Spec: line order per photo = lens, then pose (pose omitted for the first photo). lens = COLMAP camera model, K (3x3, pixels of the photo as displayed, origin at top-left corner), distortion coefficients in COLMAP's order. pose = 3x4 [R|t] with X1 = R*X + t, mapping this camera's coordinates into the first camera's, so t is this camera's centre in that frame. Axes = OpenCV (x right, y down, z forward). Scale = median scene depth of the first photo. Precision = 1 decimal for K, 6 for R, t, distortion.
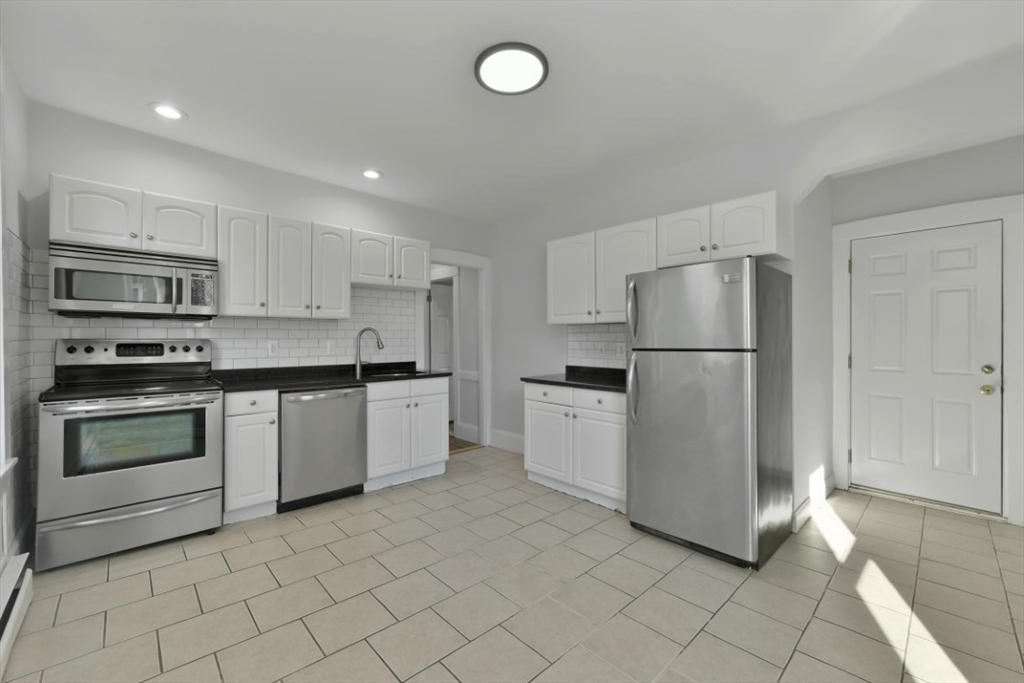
lens RADIAL K [[418.4, 0, 512.0], [0, 418.4, 341.5], [0, 0, 1]] dist [0.000390, 0.000186]
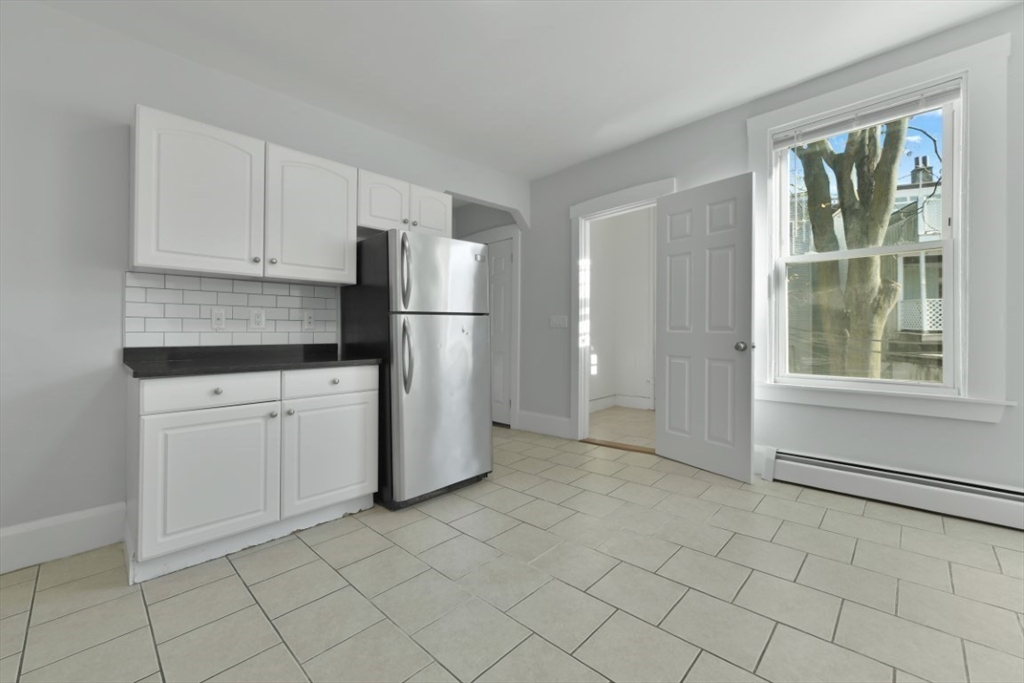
lens RADIAL K [[415.0, 0, 518.7], [0, 415.0, 331.8], [0, 0, 1]] dist [0.000529, 0.000800]
pose [[-0.056624, 0.000290, 0.998396, -0.522825], [0.006637, 0.999978, 0.000086, 0.050085], [-0.998374, 0.006631, -0.056625, 0.659113]]
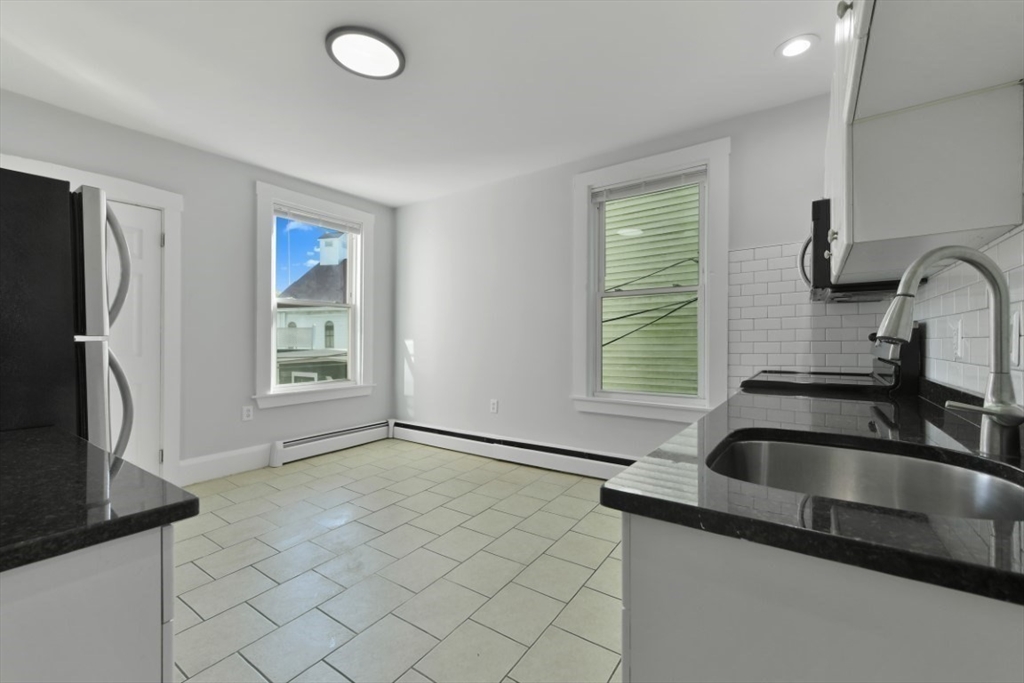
lens RADIAL K [[429.7, 0, 518.2], [0, 429.7, 337.8], [0, 0, 1]] dist [-0.000825, 0.000209]
pose [[-0.977400, -0.002731, -0.211383, -0.091208], [-0.001809, 0.999988, -0.004555, 0.013409], [0.211393, -0.004070, -0.977393, 1.373555]]
